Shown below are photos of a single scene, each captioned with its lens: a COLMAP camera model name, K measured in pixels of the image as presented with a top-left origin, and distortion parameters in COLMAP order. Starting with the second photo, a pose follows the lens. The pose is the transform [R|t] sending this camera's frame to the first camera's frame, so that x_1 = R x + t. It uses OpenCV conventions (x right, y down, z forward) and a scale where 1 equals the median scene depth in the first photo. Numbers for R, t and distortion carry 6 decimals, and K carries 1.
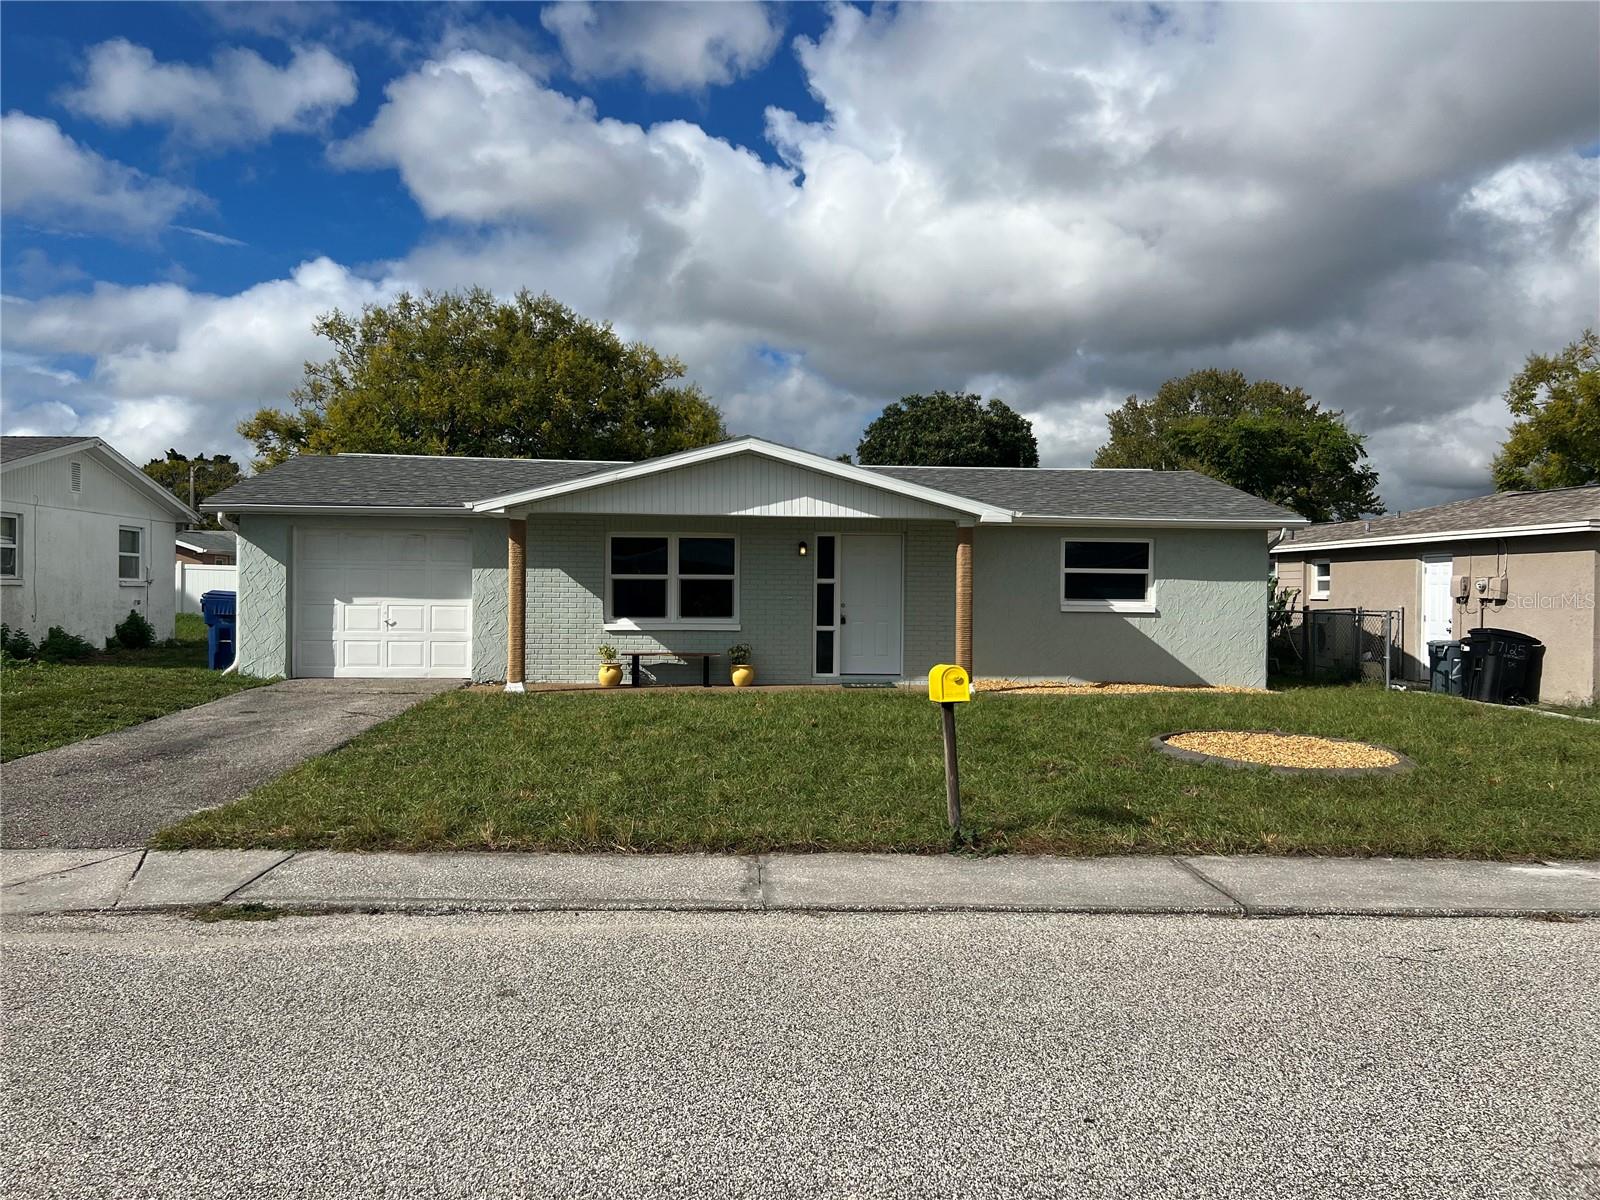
lens RADIAL K [[1208.8, 0, 798.8], [0, 1208.8, 600.8], [0, 0, 1]] dist [0.000942, 0.000013]
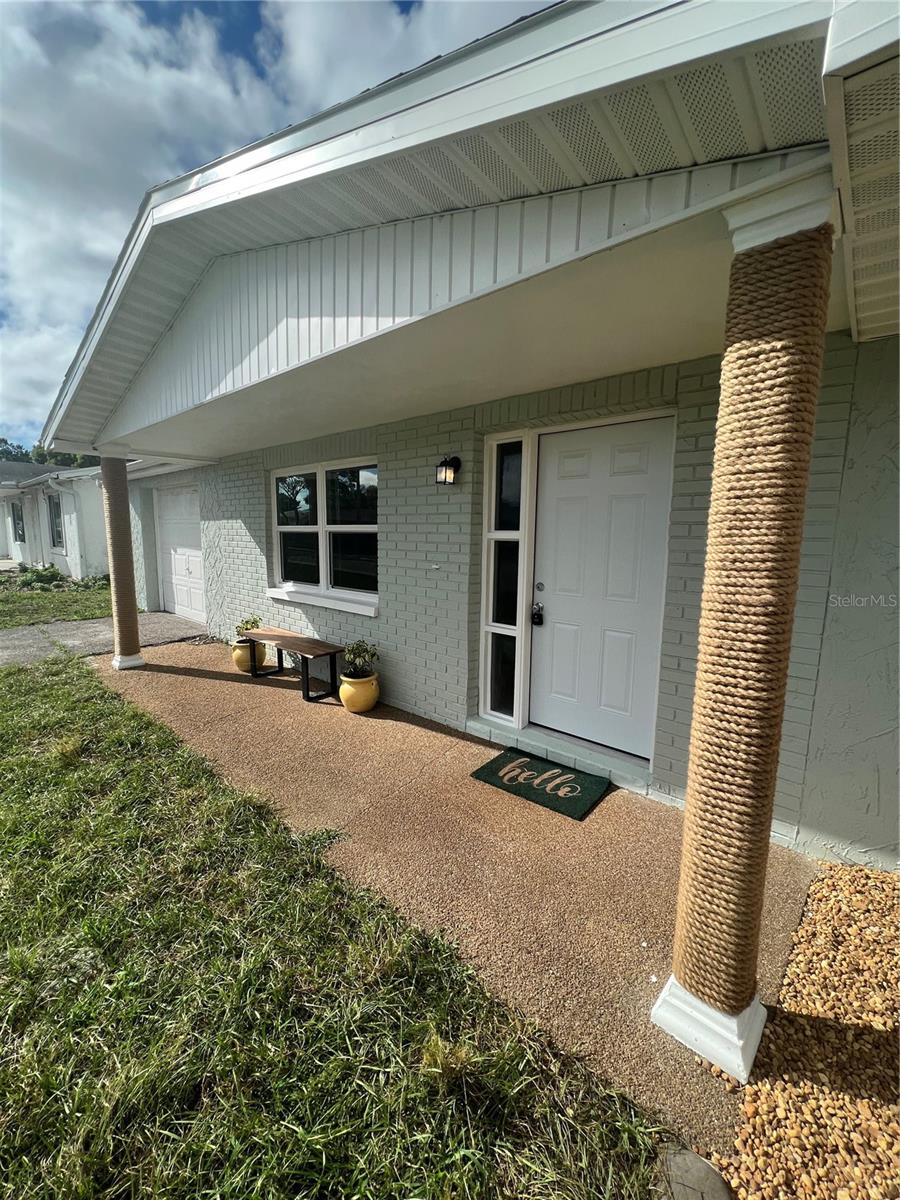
lens RADIAL K [[478.2, 0, 448.4], [0, 478.2, 595.1], [0, 0, 1]] dist [-0.000665, 0.000020]
pose [[0.697291, 0.092149, -0.710840, 0.148703], [-0.011823, 0.993046, 0.117135, -0.014837], [0.716691, -0.073274, 0.693531, 0.855355]]
